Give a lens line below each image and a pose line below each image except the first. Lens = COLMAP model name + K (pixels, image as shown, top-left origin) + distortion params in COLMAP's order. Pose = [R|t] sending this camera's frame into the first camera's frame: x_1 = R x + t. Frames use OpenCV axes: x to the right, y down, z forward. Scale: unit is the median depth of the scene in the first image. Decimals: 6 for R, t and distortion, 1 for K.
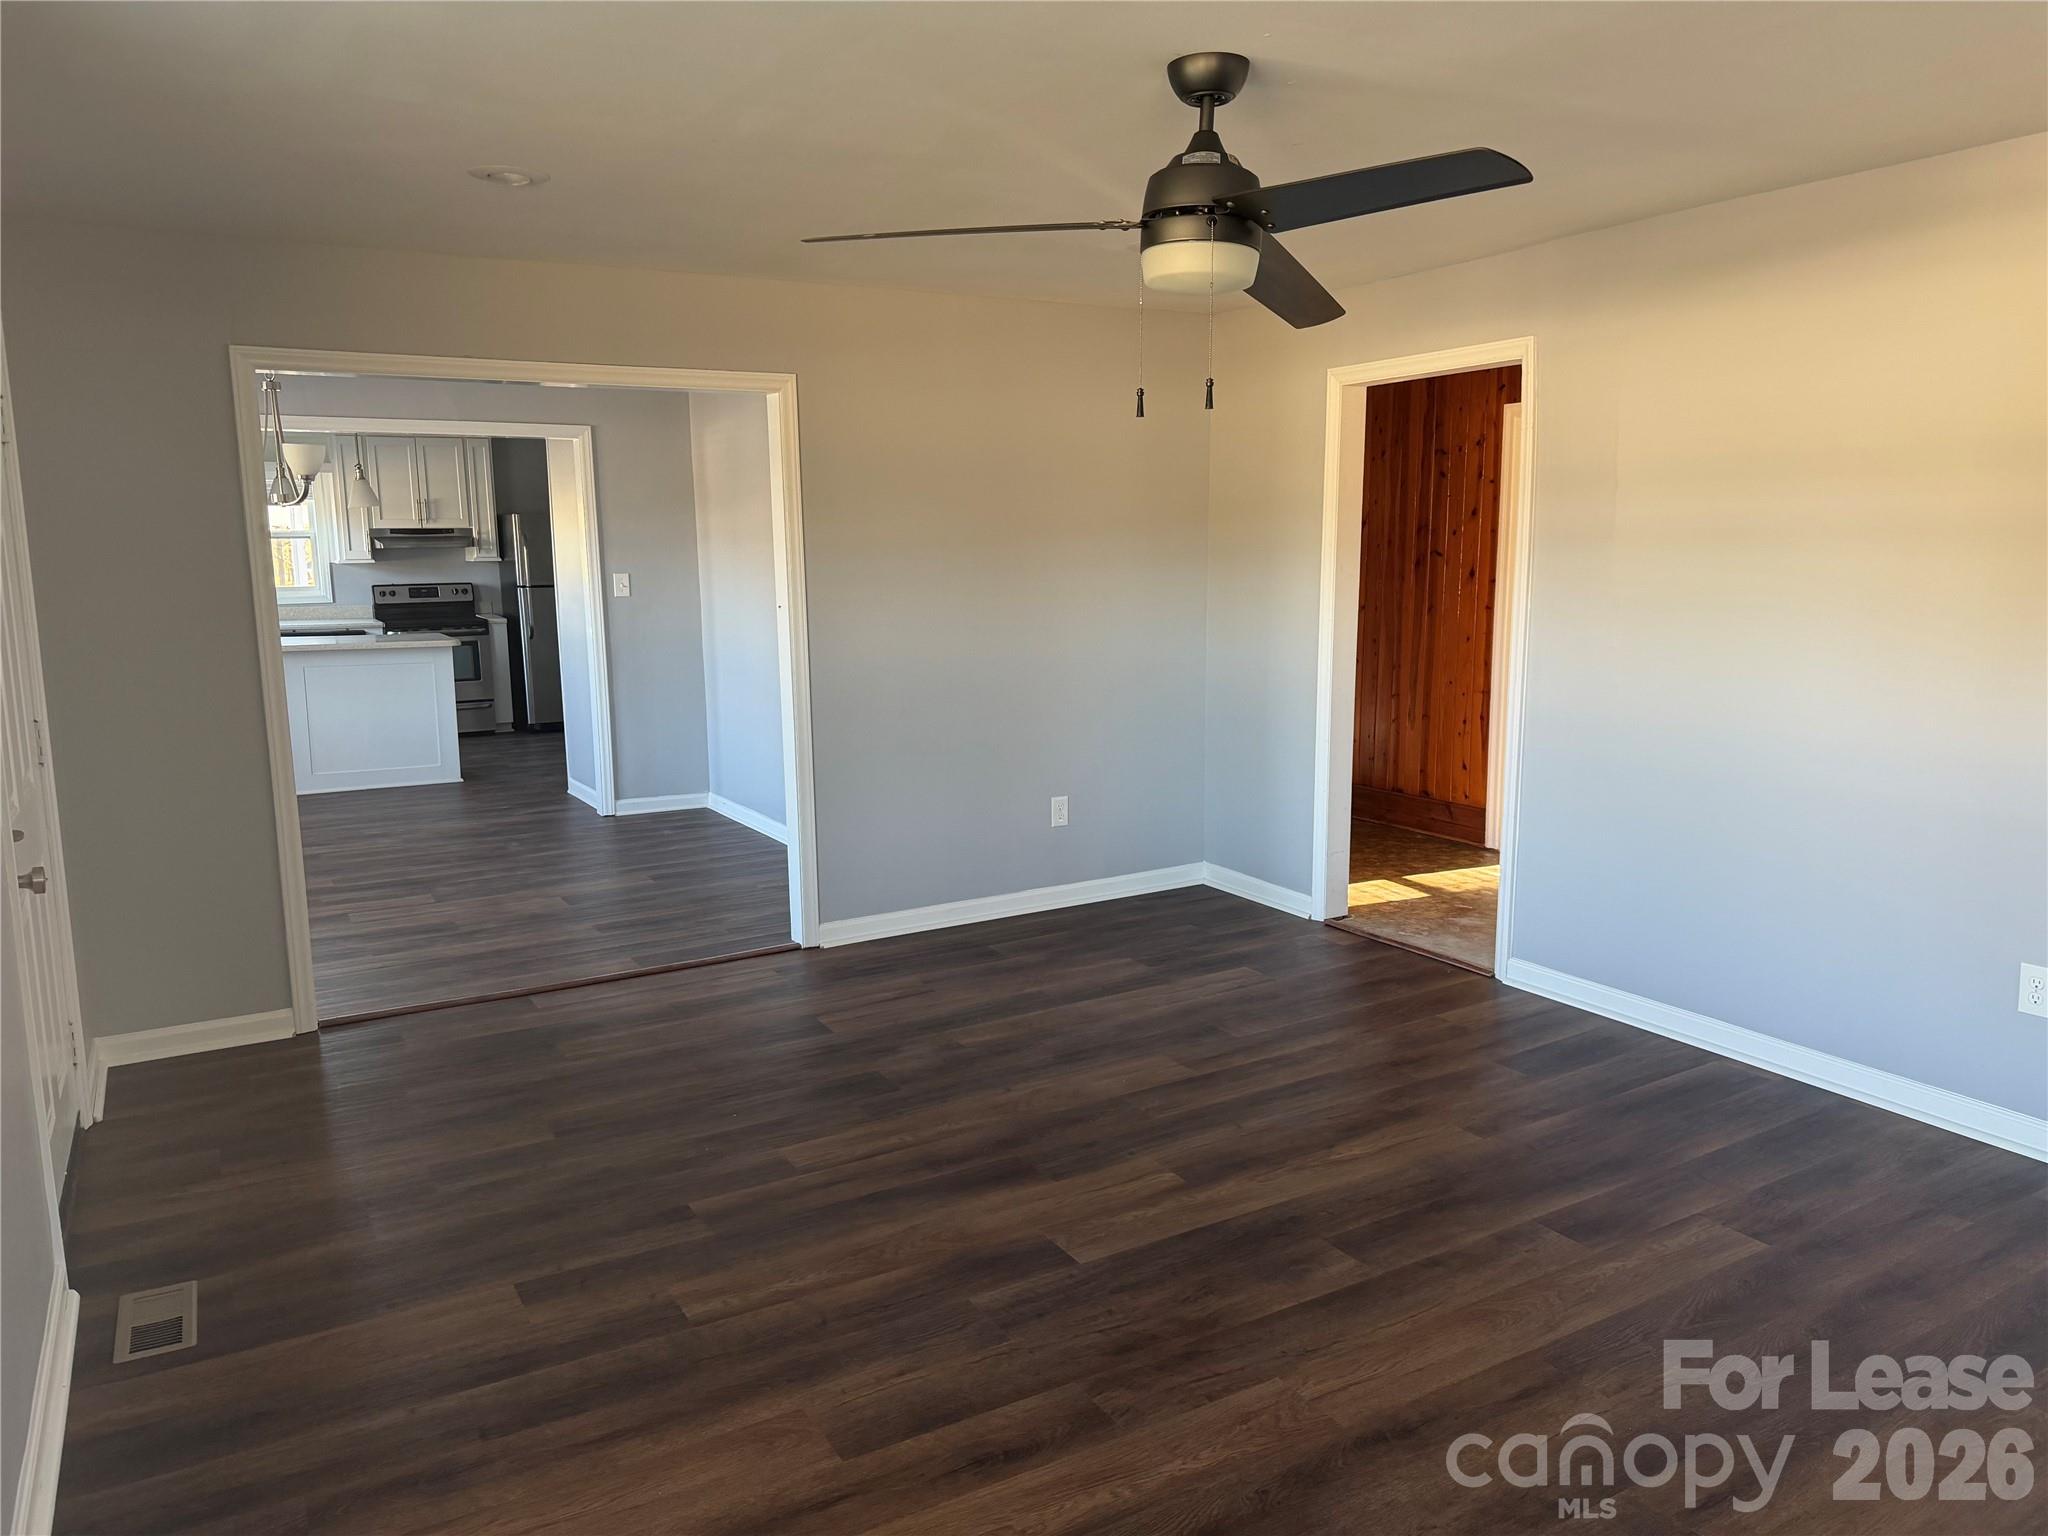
lens RADIAL K [[1427.9, 0, 1027.6], [0, 1427.9, 772.5], [0, 0, 1]] dist [0.008286, 0.002025]
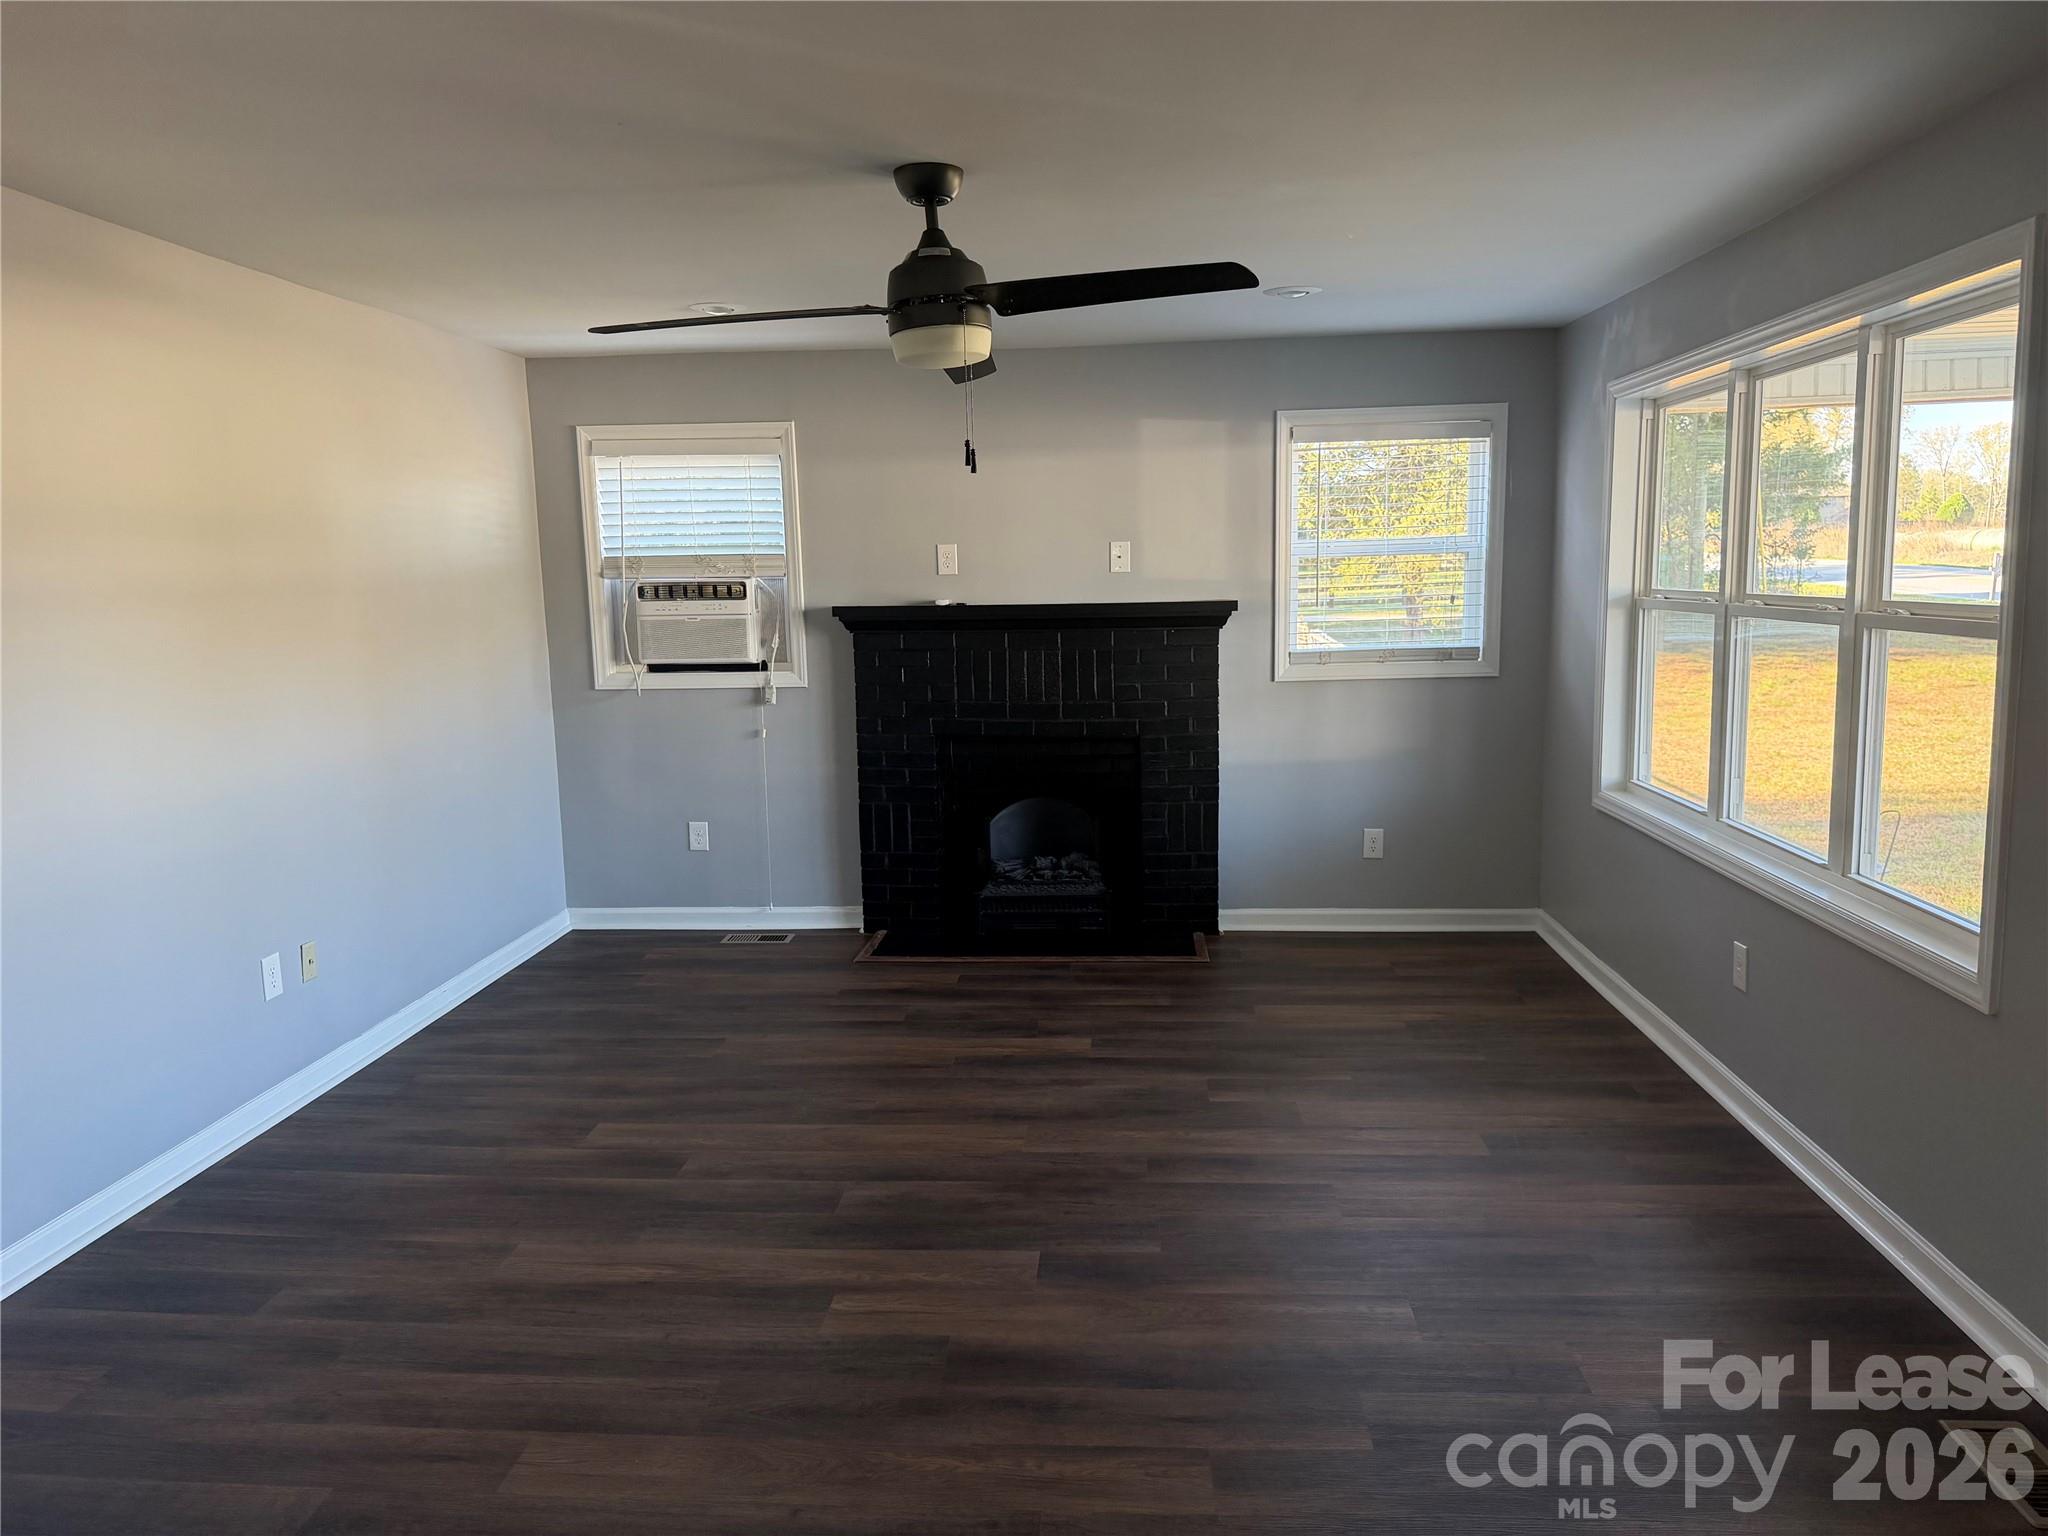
lens RADIAL K [[1427.9, 0, 1024.2], [0, 1427.9, 769.2], [0, 0, 1]] dist [0.008286, 0.002025]
pose [[-0.823597, -0.045880, 0.565317, -0.309594], [0.123327, 0.958389, 0.257451, -0.158074], [-0.553606, 0.281755, -0.783668, 1.001602]]
